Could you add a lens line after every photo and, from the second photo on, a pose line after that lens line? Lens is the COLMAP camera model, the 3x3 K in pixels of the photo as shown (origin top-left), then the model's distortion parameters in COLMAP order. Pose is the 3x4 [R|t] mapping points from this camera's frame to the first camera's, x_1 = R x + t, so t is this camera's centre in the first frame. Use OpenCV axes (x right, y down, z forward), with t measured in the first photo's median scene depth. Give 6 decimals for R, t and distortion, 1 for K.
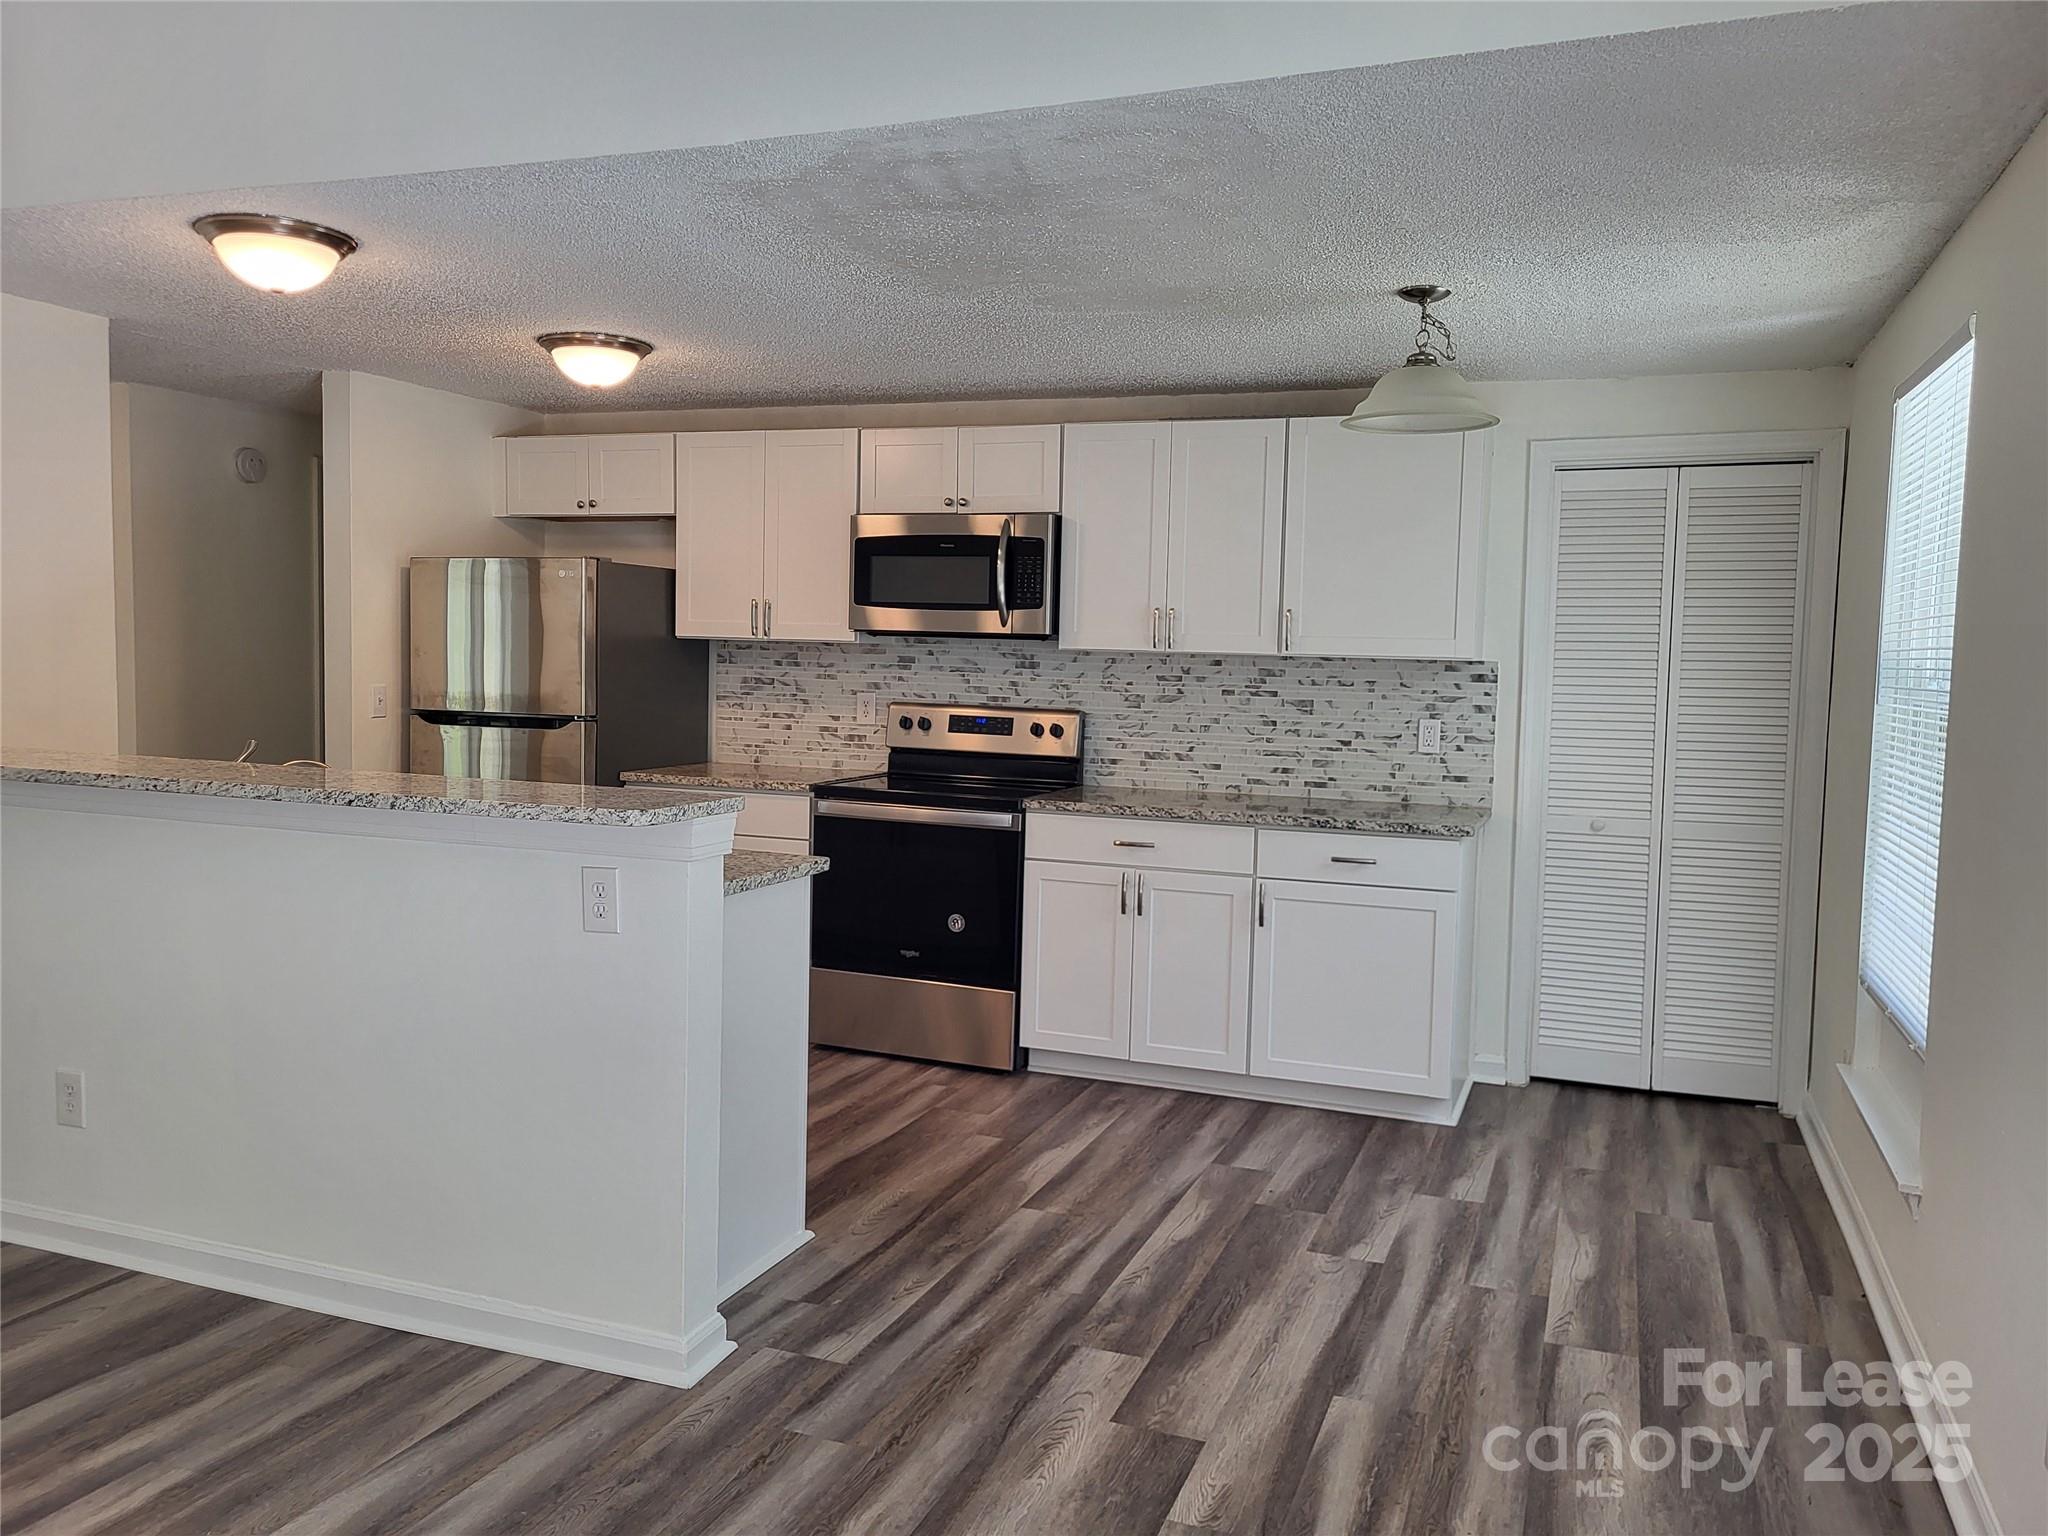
lens RADIAL K [[1562.9, 0, 1020.6], [0, 1562.9, 761.8], [0, 0, 1]] dist [0.050952, -0.034005]
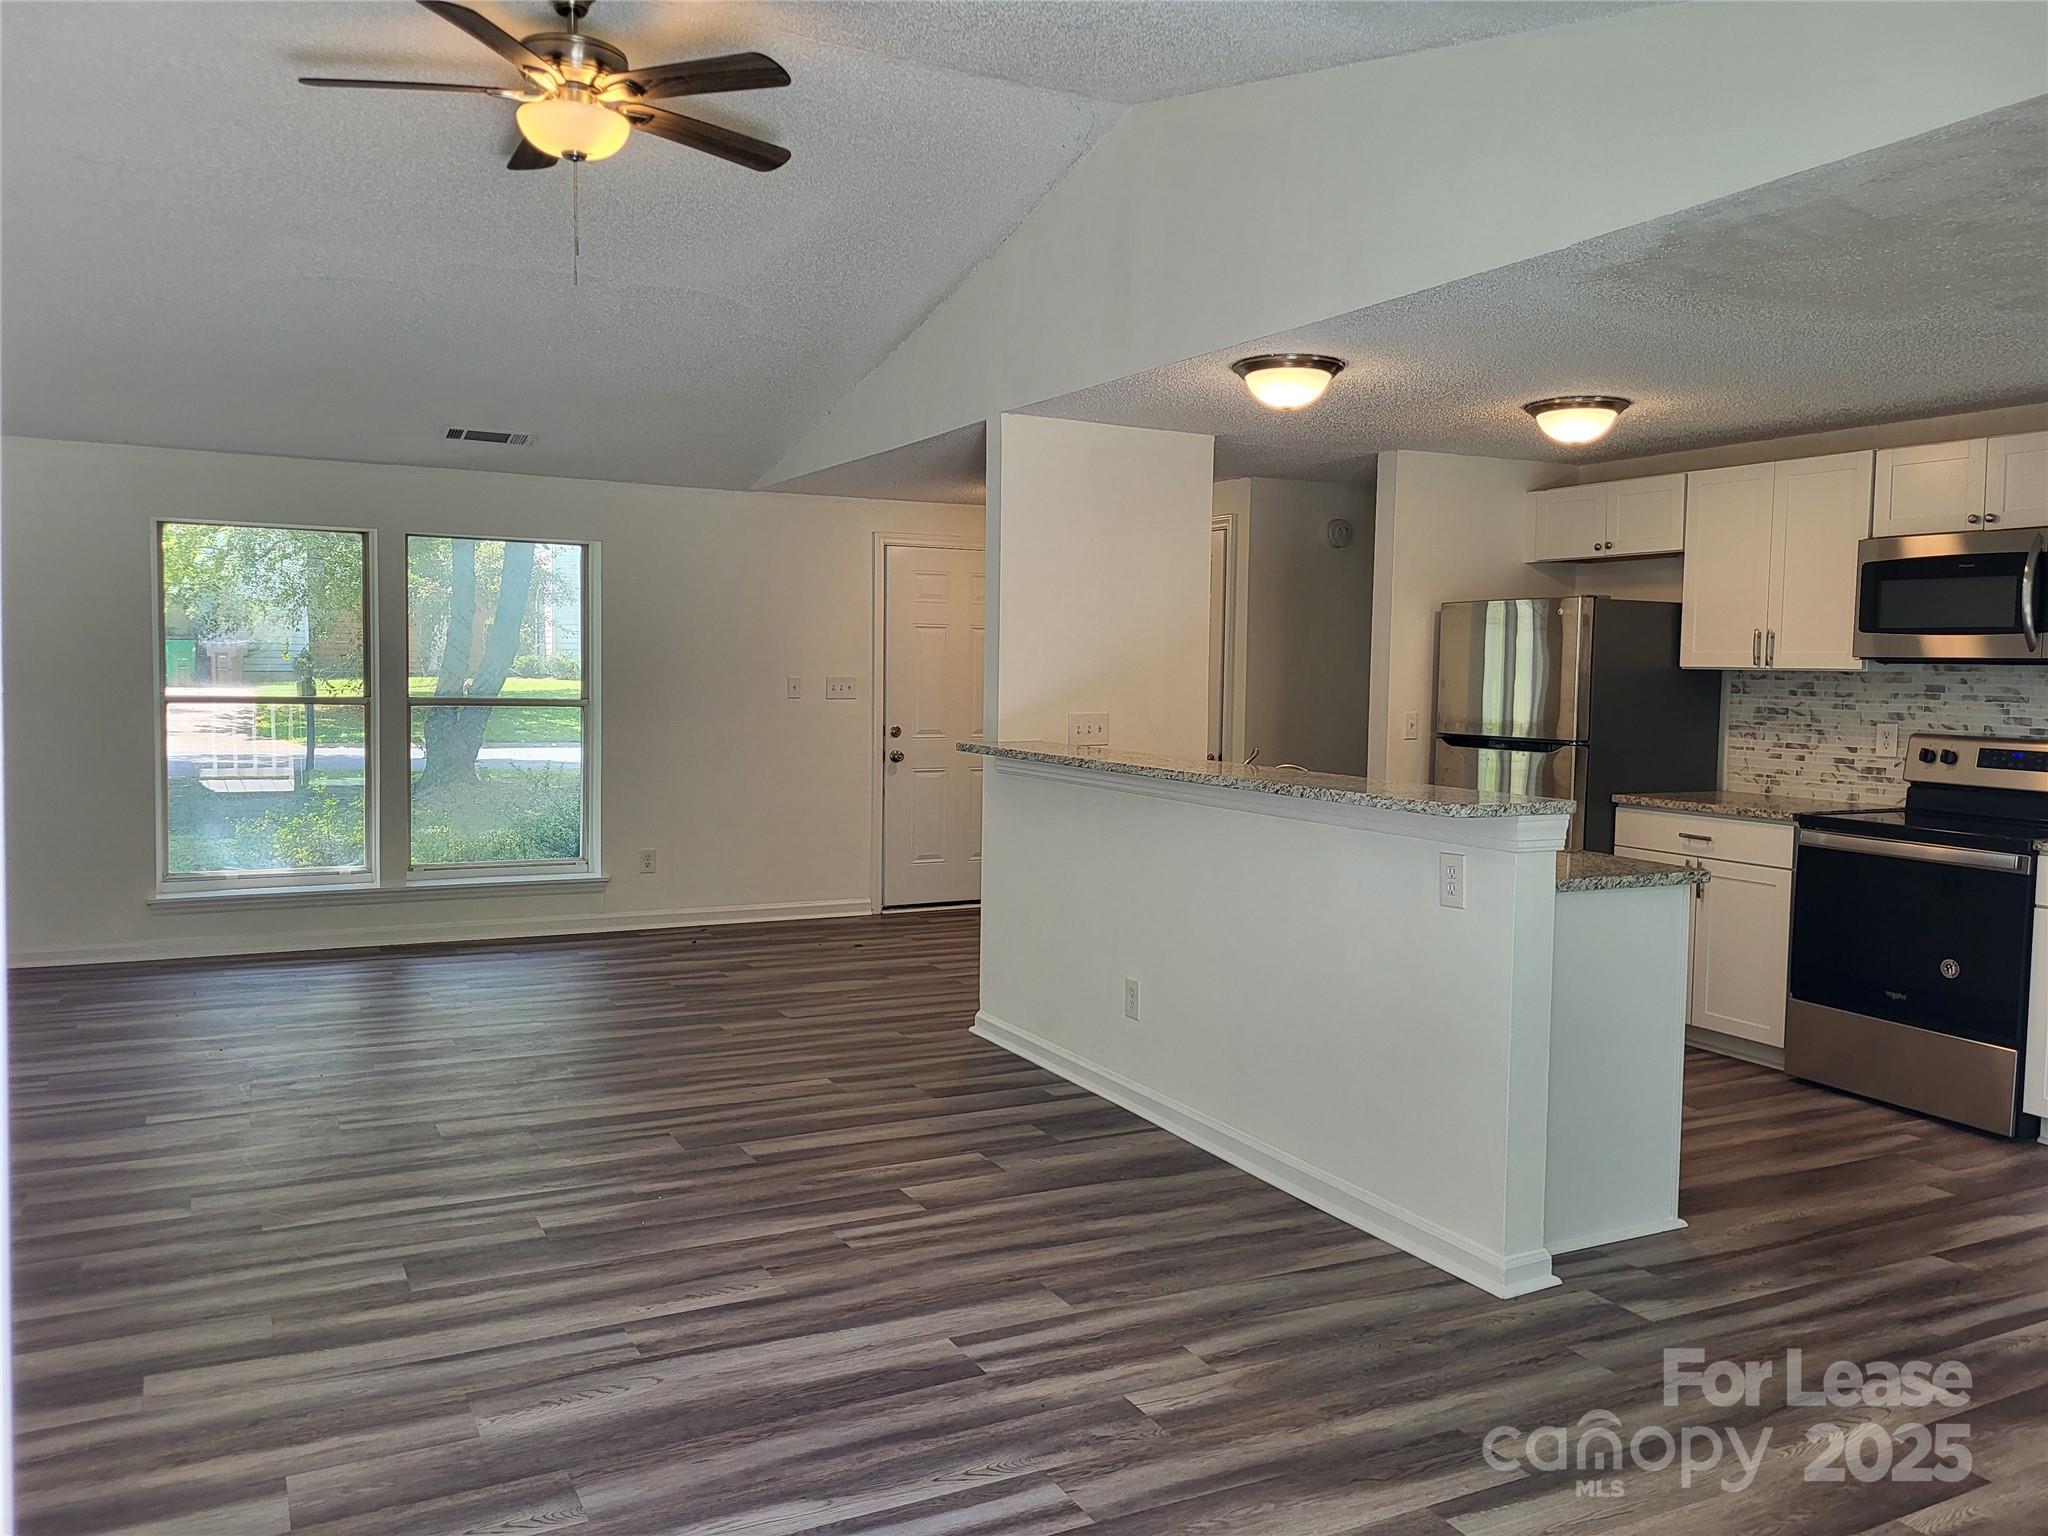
lens RADIAL K [[1562.9, 0, 1026.4], [0, 1562.9, 760.9], [0, 0, 1]] dist [0.050952, -0.034005]
pose [[0.751202, 0.028002, -0.659478, 0.166042], [-0.044843, 0.998956, -0.008664, 0.012085], [0.658547, 0.036082, 0.751674, -0.079569]]
